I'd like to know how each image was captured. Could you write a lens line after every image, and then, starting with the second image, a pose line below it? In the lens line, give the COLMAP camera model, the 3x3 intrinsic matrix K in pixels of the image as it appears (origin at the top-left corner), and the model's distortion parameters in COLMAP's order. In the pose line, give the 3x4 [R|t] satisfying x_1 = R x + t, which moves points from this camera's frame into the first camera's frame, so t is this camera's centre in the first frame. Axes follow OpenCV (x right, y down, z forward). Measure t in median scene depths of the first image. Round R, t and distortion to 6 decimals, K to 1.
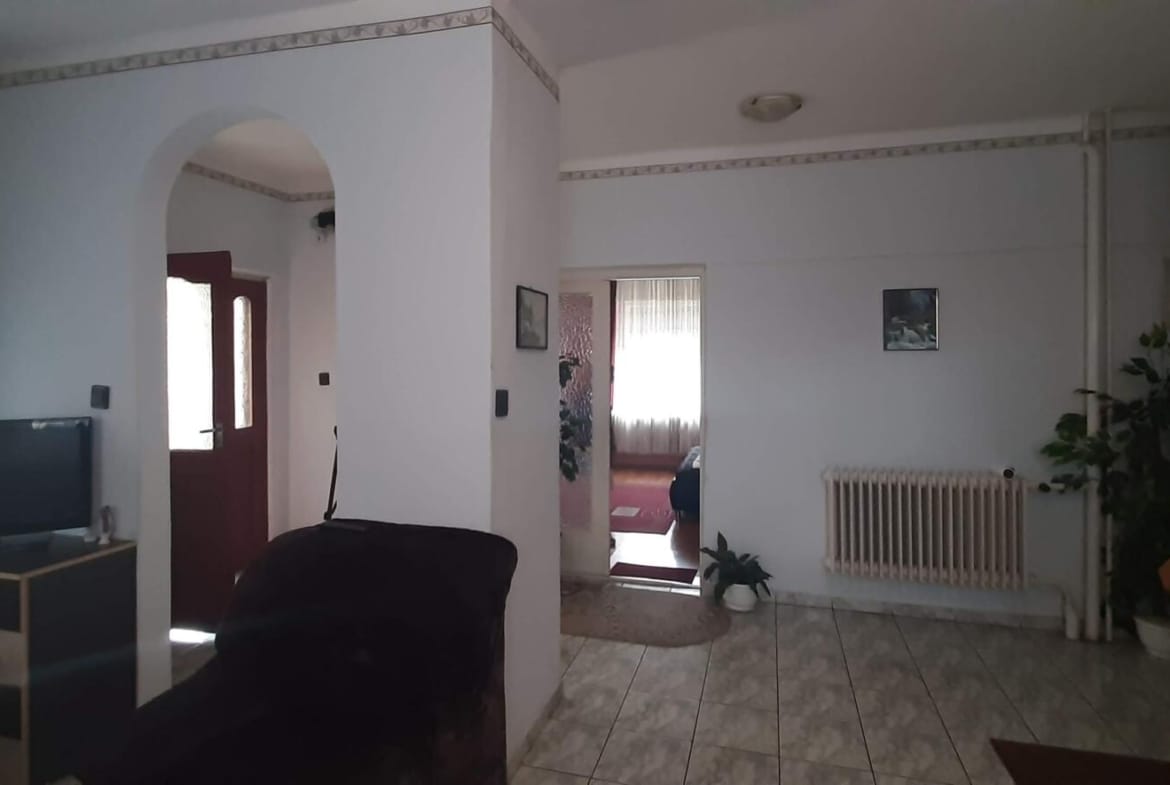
lens RADIAL K [[665.9, 0, 585.6], [0, 665.9, 360.4], [0, 0, 1]] dist [0.005282, -0.007316]
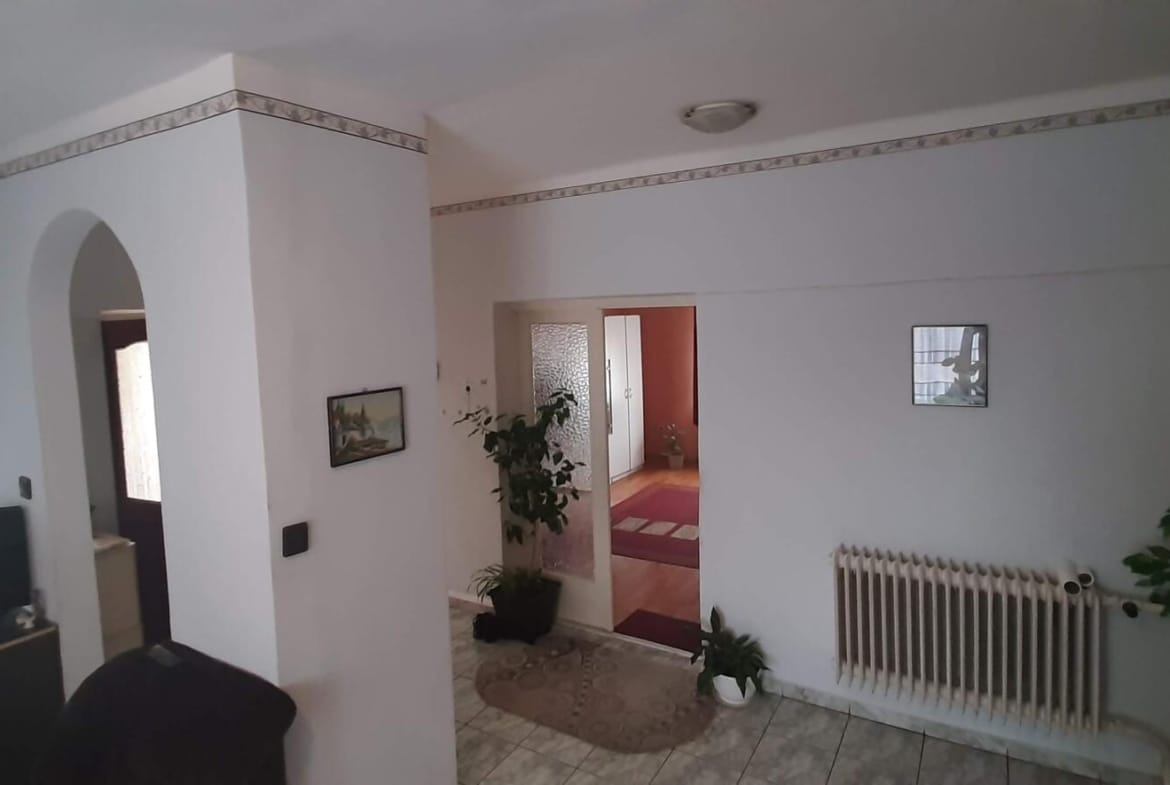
lens RADIAL K [[665.9, 0, 564.0], [0, 665.9, 364.5], [0, 0, 1]] dist [0.005282, -0.007316]
pose [[0.962824, -0.013946, -0.269770, 0.297512], [0.032895, 0.997287, 0.065850, -0.139072], [0.268120, -0.072276, 0.960670, 0.169319]]
